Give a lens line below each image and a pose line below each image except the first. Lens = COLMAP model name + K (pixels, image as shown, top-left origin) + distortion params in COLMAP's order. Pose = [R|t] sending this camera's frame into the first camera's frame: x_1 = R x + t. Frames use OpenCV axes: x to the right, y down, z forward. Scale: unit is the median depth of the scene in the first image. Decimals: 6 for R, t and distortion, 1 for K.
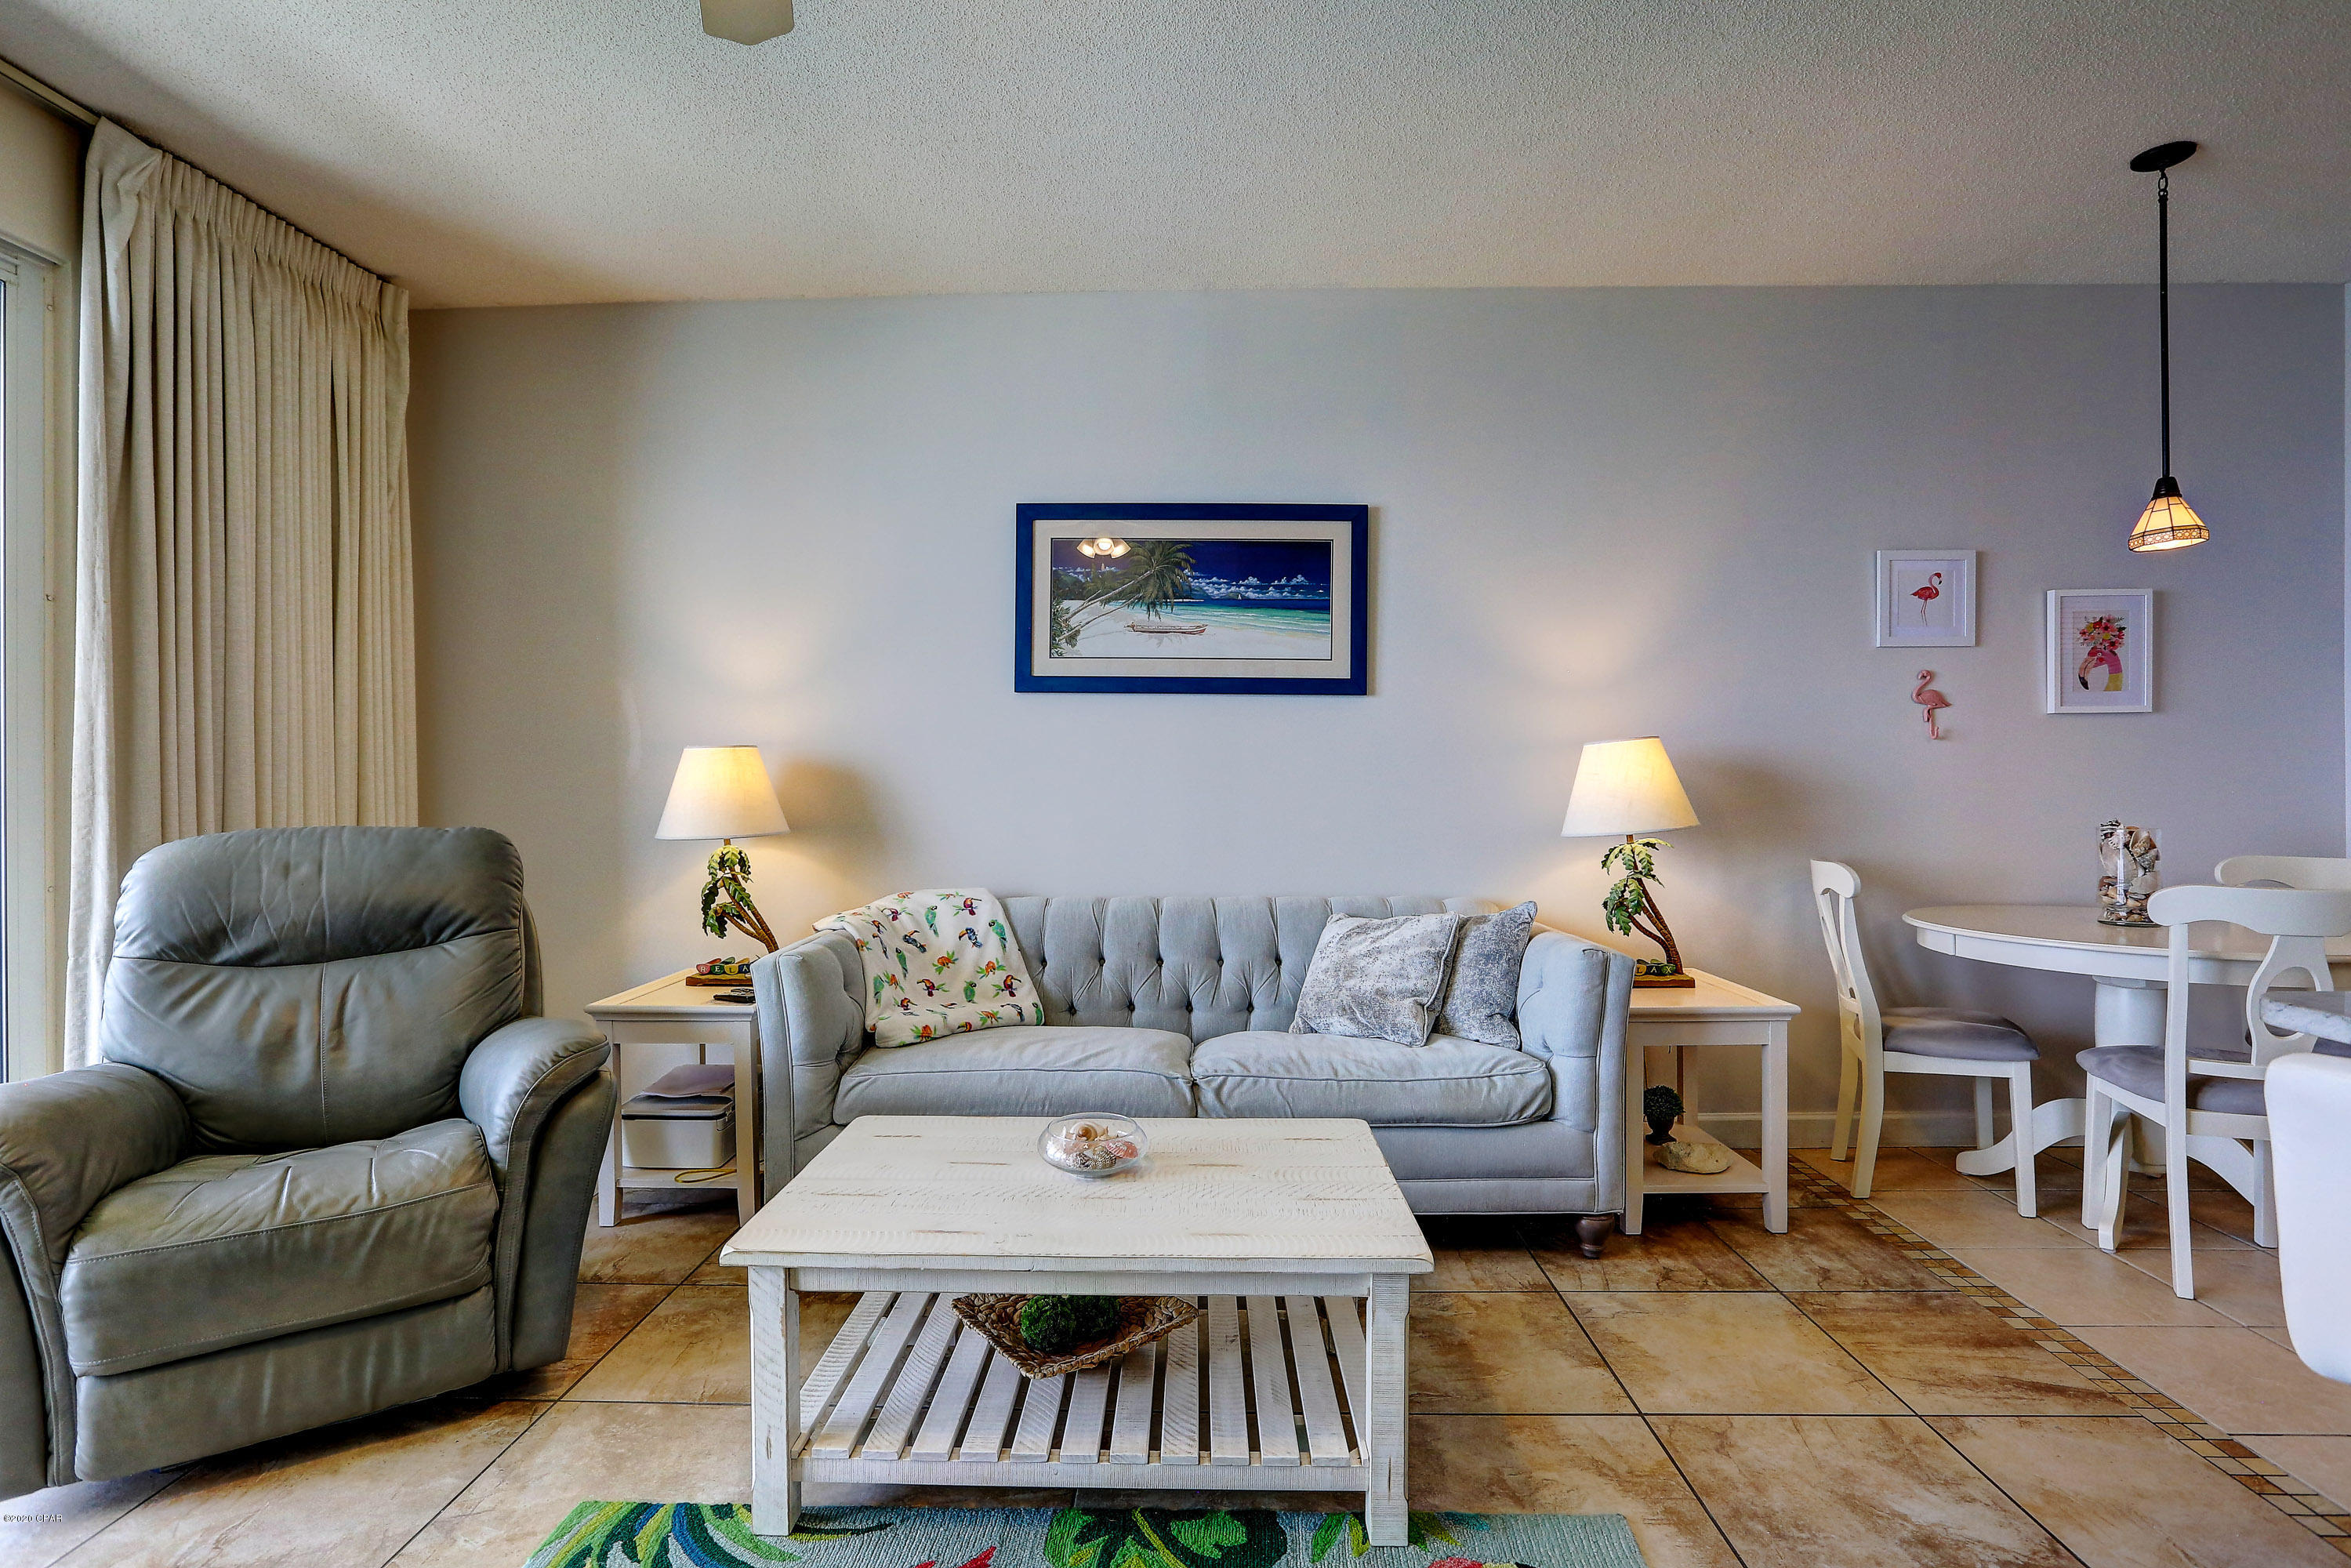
lens RADIAL K [[1115.2, 0, 1169.9], [0, 1115.2, 781.5], [0, 0, 1]] dist [-0.021777, 0.000486]
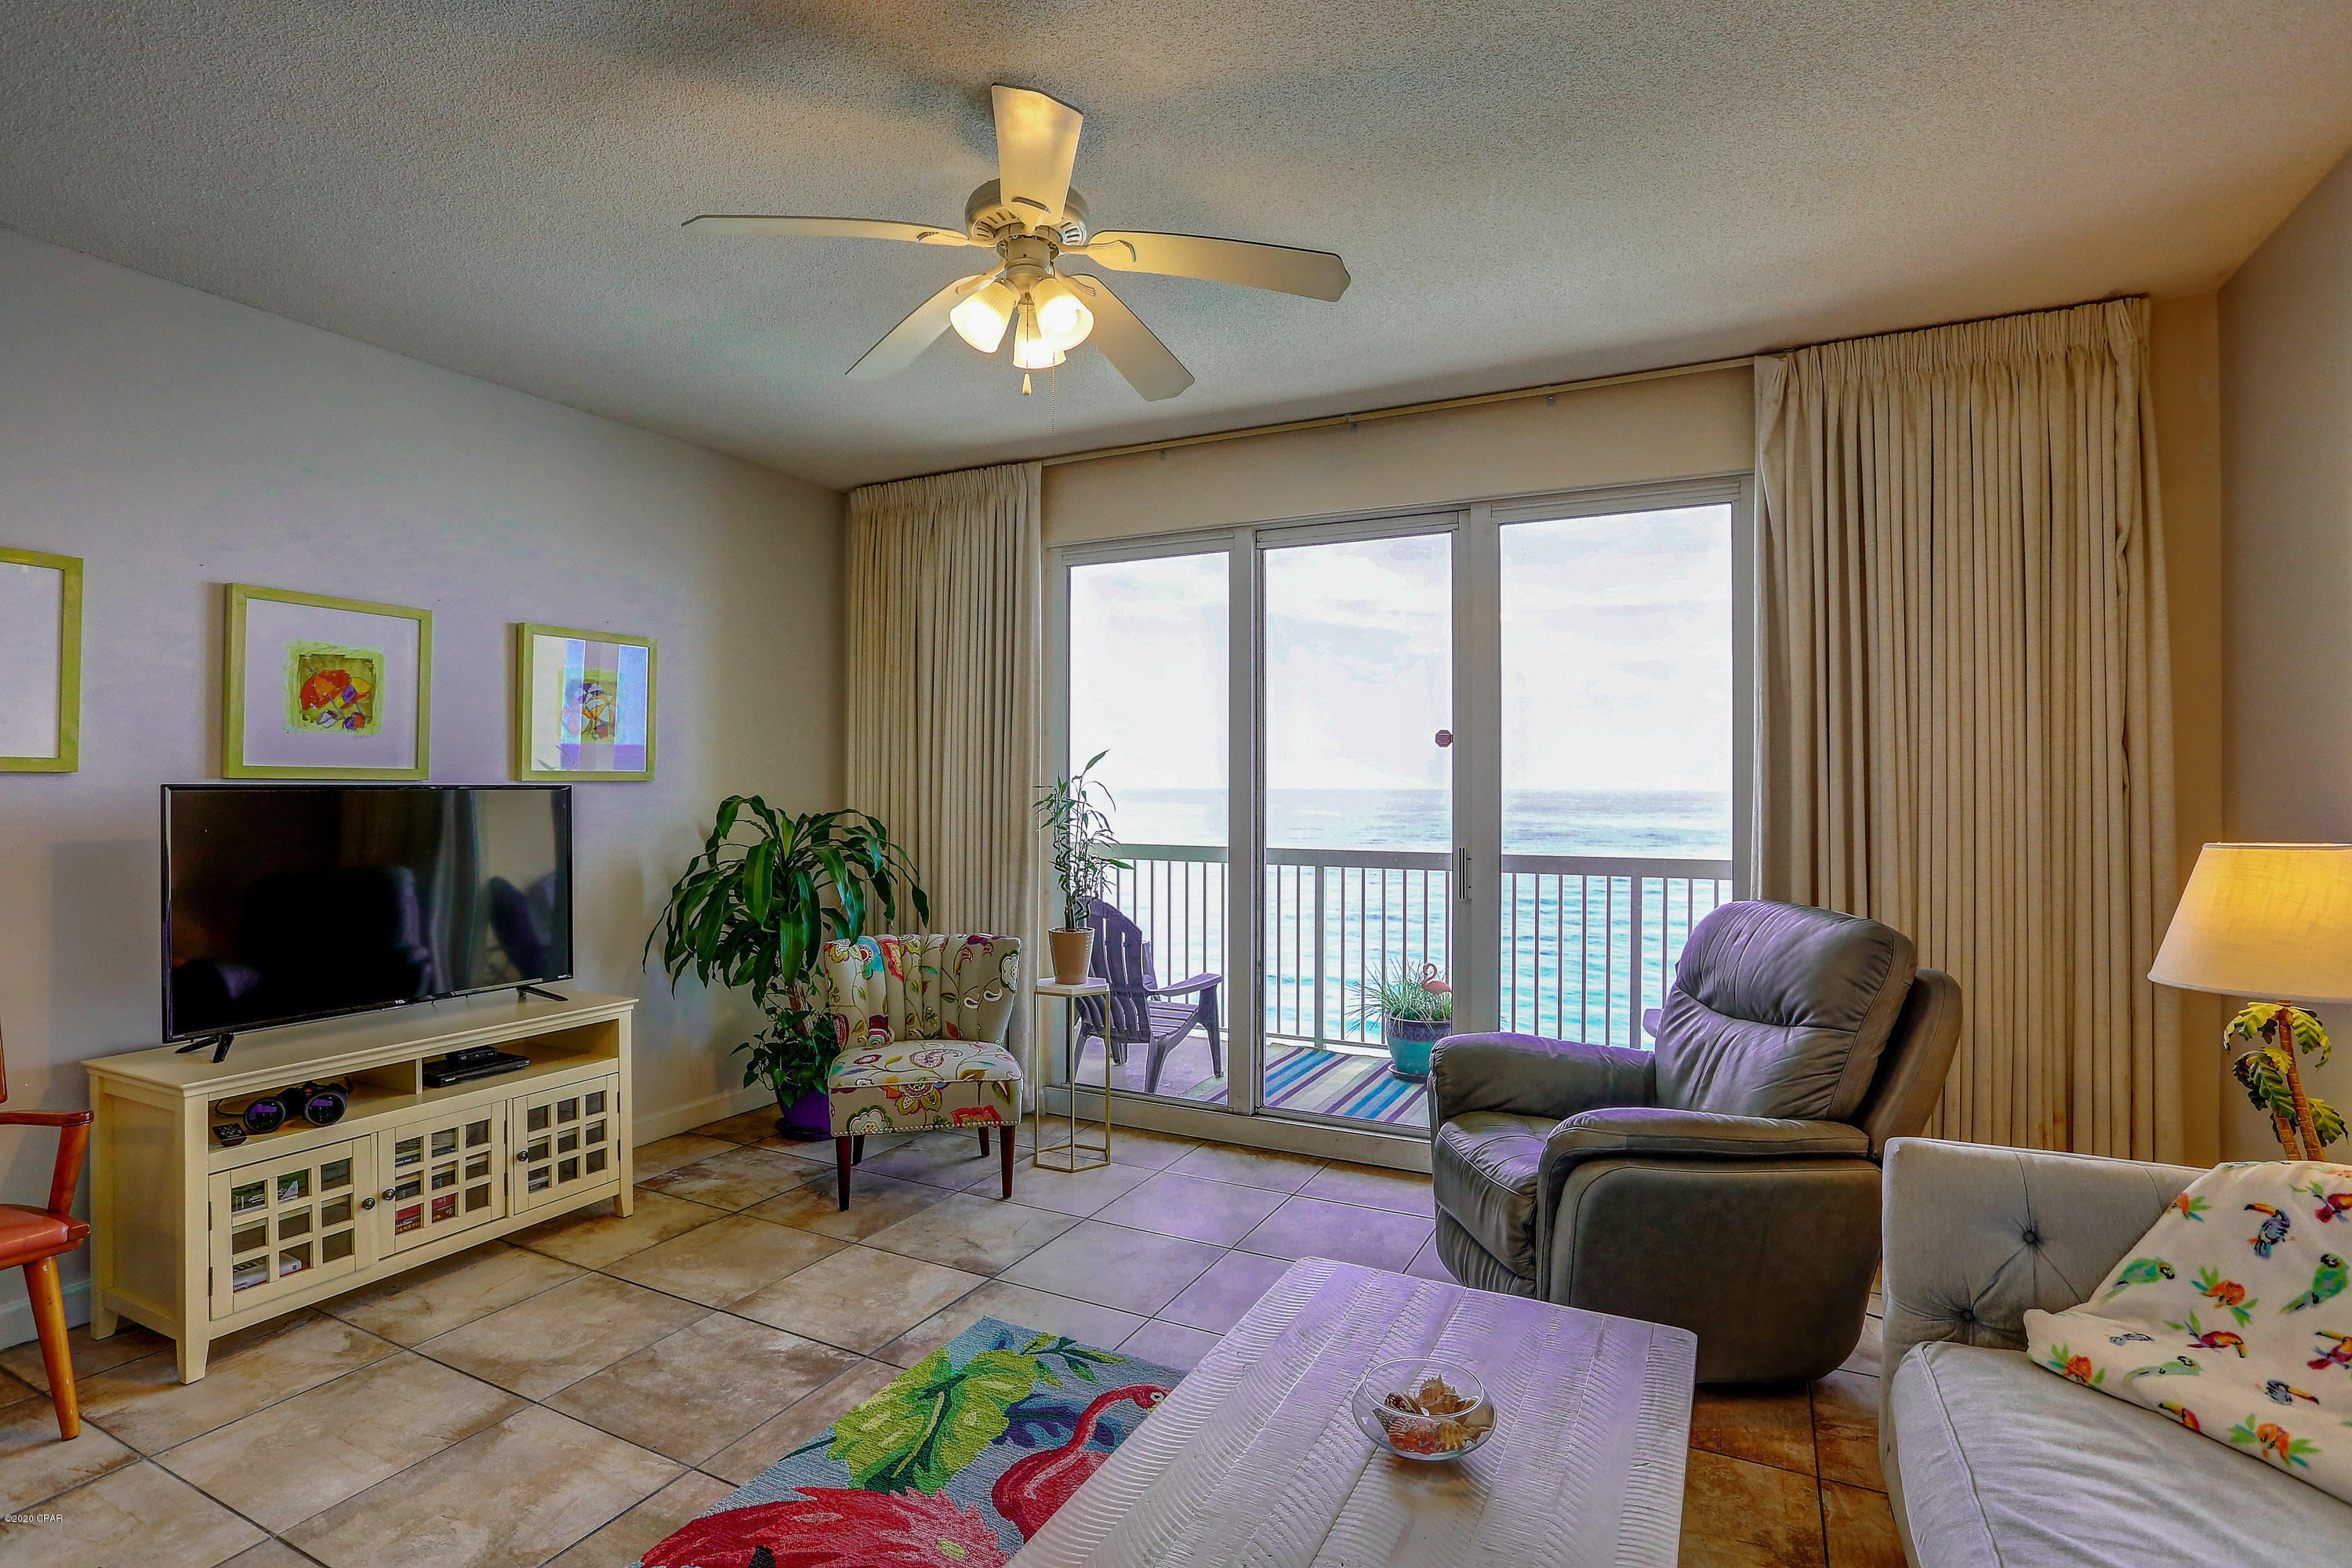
lens RADIAL K [[1115.6, 0, 1174.7], [0, 1115.6, 780.9], [0, 0, 1]] dist [-0.021777, 0.000486]
pose [[-0.433413, -0.002388, -0.901192, 0.537657], [0.009870, 0.999924, -0.007397, -0.083908], [0.901141, -0.012100, -0.433356, 0.913436]]
